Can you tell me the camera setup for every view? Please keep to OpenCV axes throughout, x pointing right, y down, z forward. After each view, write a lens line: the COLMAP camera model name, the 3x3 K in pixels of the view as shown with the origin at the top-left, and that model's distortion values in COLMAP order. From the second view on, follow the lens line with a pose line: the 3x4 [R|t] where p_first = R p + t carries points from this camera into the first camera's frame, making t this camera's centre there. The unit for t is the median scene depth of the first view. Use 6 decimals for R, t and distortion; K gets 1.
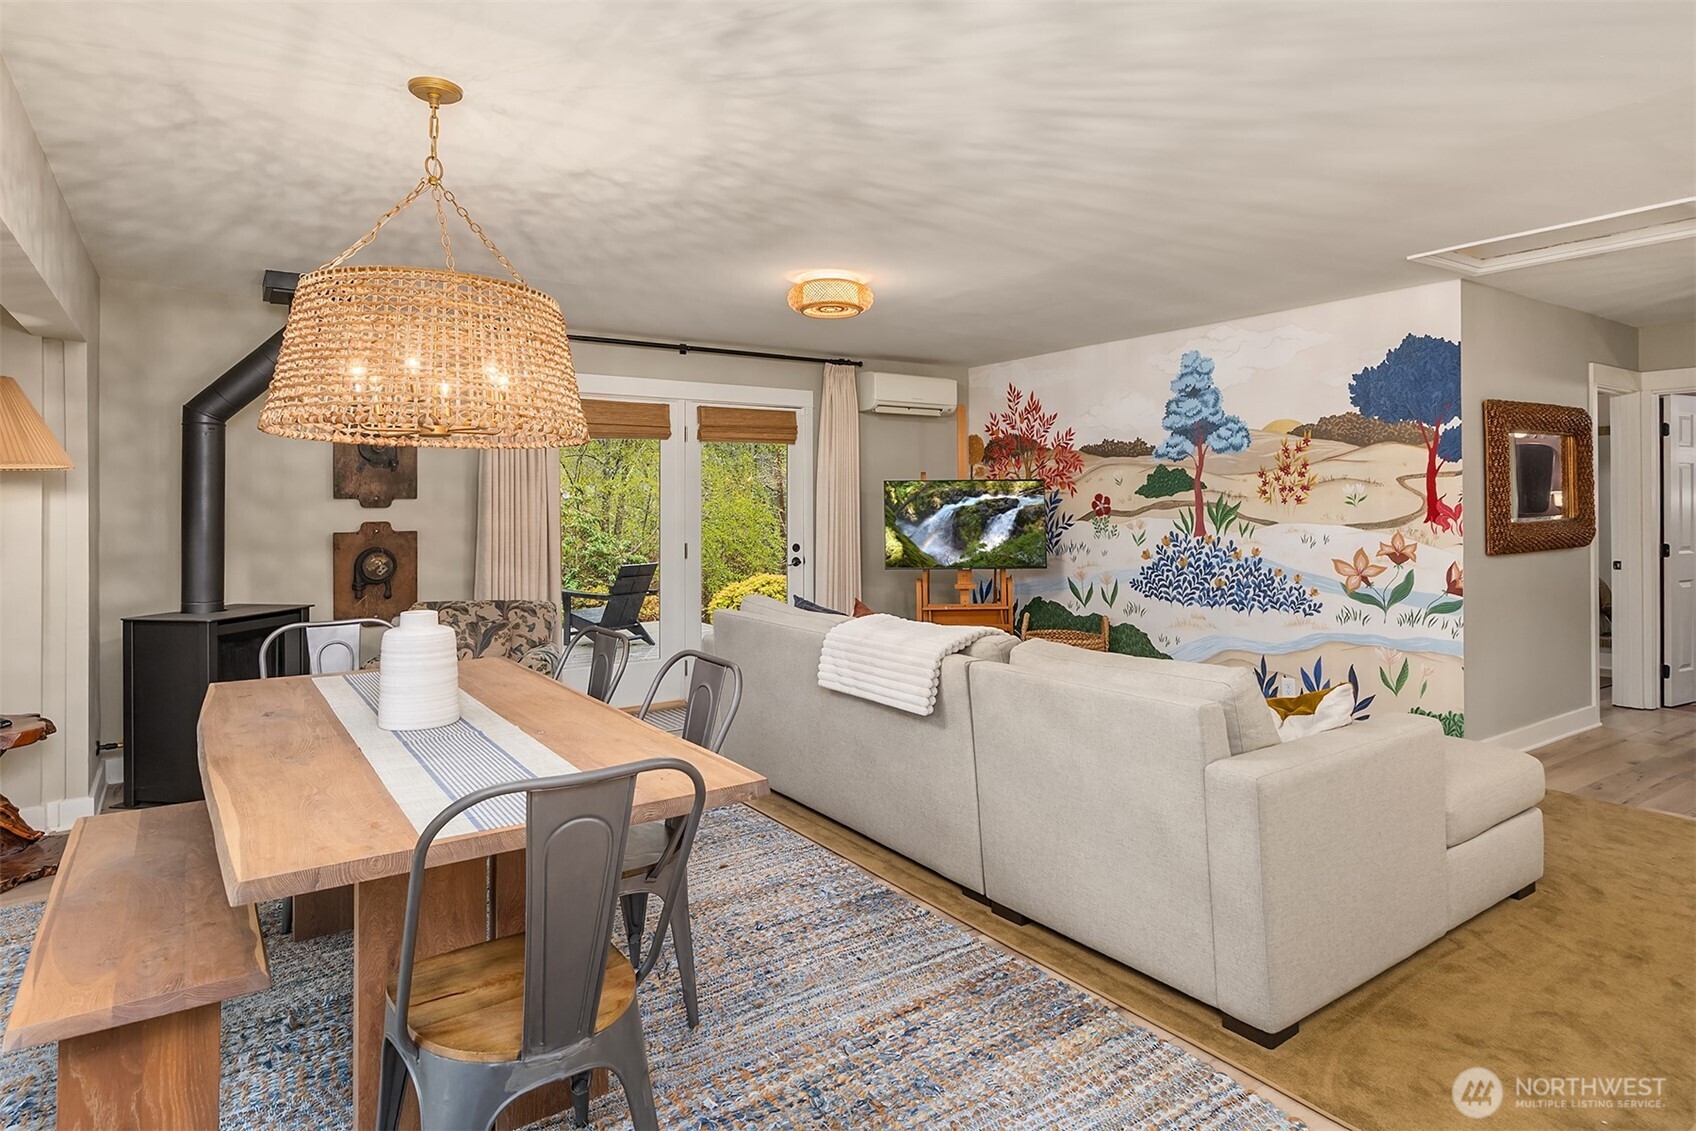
lens RADIAL K [[916.9, 0, 796.8], [0, 916.9, 489.3], [0, 0, 1]] dist [-0.000332, 0.000375]
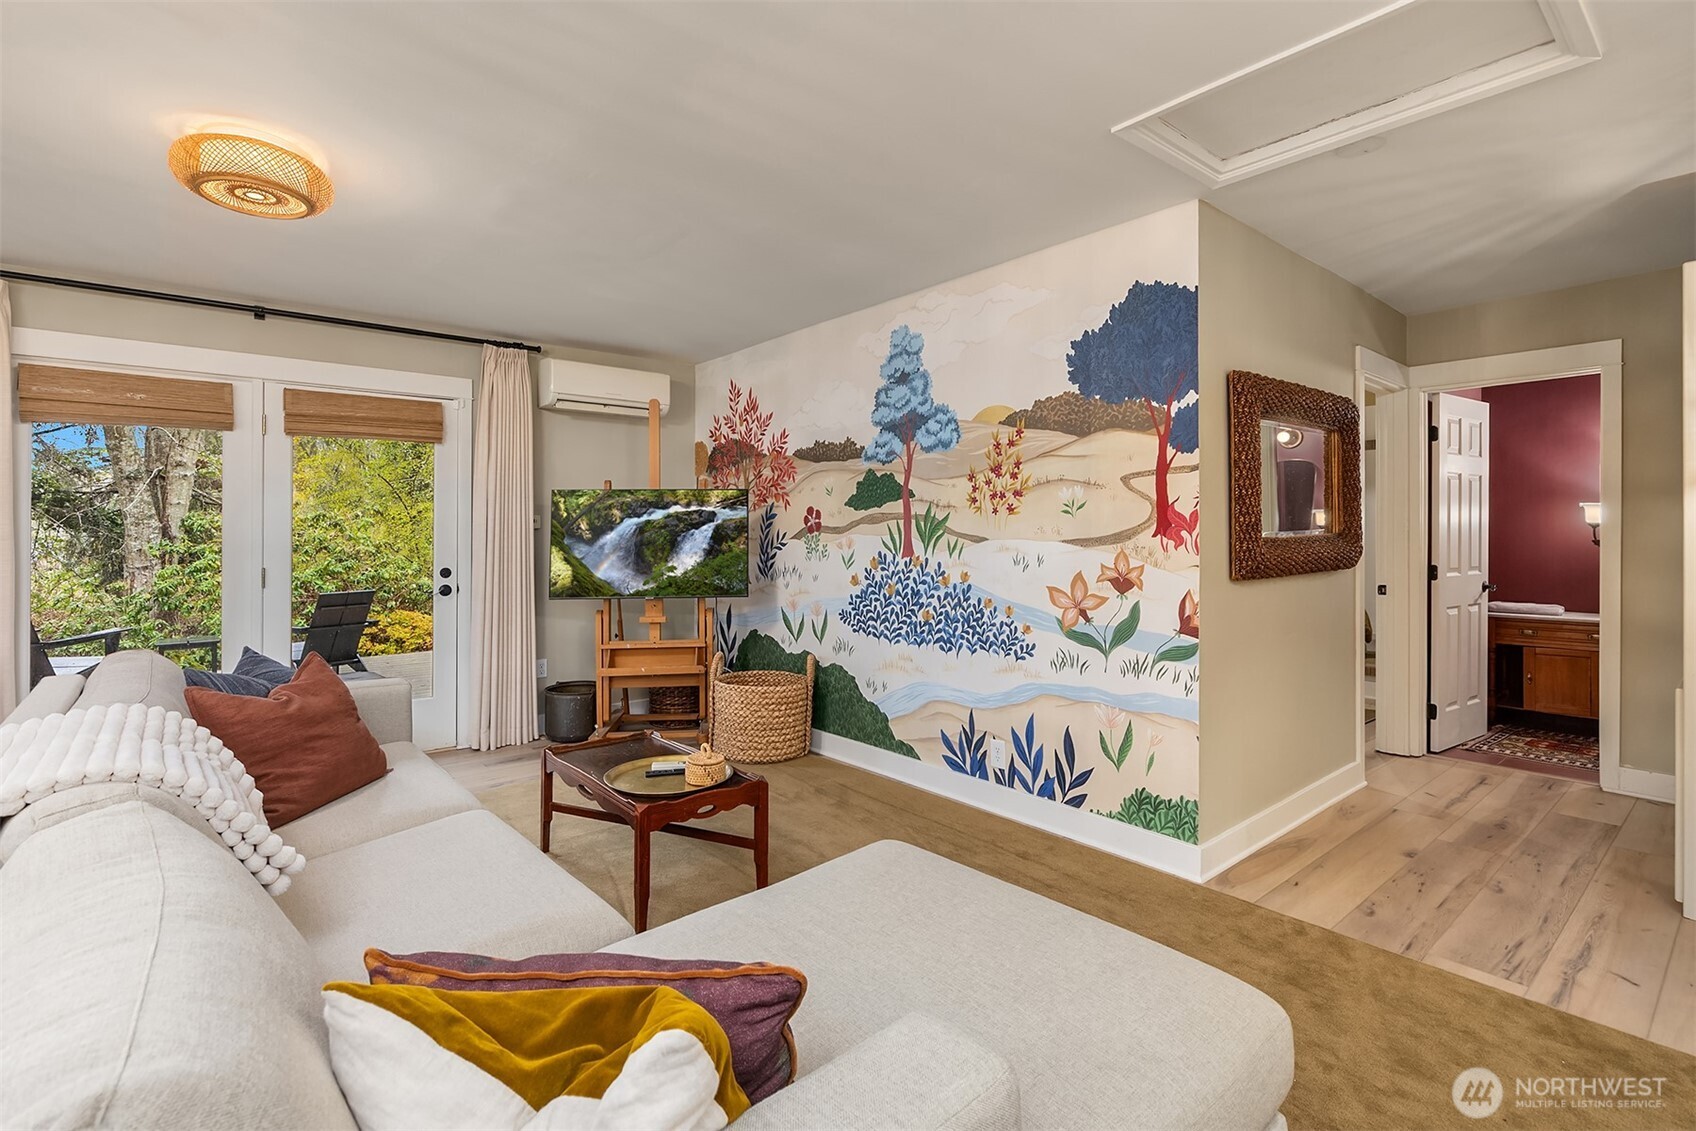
lens RADIAL K [[853.7, 0, 762.0], [0, 853.7, 517.4], [0, 0, 1]] dist [0.000528, -0.000036]
pose [[0.993500, 0.005888, 0.113676, 0.237142], [-0.005935, 0.999982, 0.000078, 0.018121], [-0.113673, -0.000752, 0.993518, 0.285777]]
